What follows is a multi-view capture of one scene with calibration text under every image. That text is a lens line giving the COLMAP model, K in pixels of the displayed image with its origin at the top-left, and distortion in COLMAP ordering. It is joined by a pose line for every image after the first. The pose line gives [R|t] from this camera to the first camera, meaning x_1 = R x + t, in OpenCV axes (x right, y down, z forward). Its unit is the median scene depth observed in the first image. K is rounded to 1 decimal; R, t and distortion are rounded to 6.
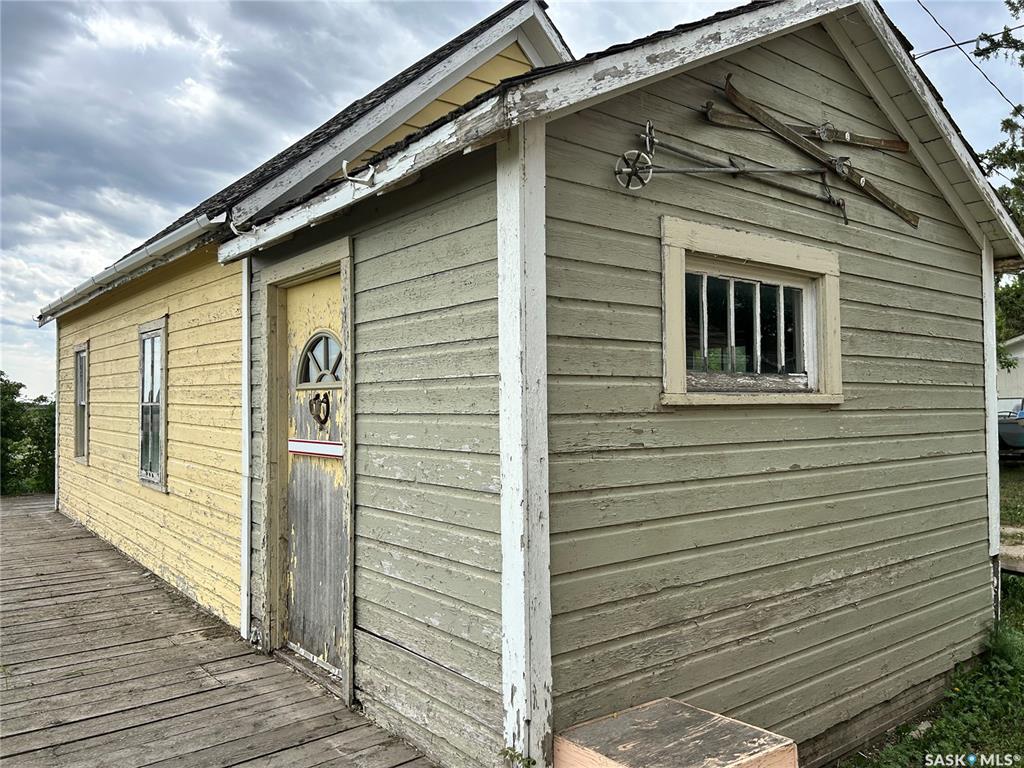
lens RADIAL K [[783.3, 0, 512.8], [0, 783.3, 398.4], [0, 0, 1]] dist [0.057217, -0.061043]
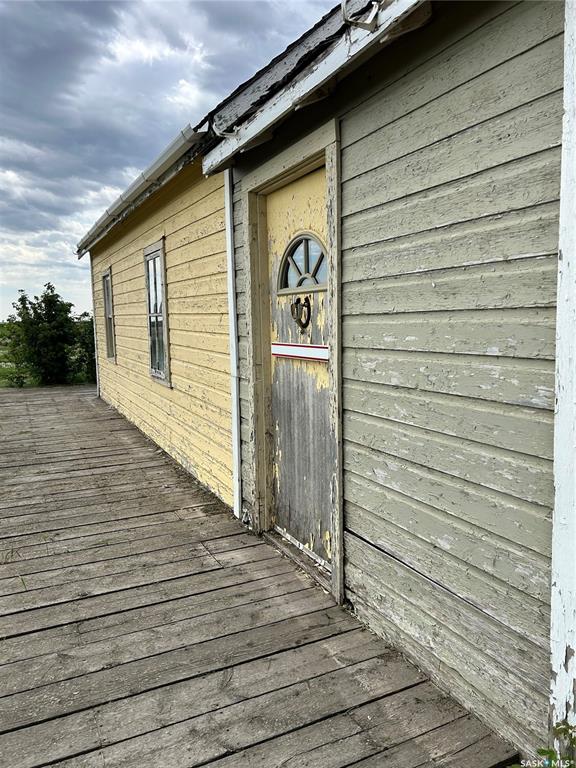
lens RADIAL K [[576.3, 0, 288.0], [0, 576.3, 384.0], [0, 0, 1]] dist [0.140101, -0.252865]
pose [[0.975459, 0.008019, -0.220035, -0.101130], [0.018868, 0.992616, 0.119822, 0.015746], [0.219372, -0.121033, 0.968105, 0.270513]]
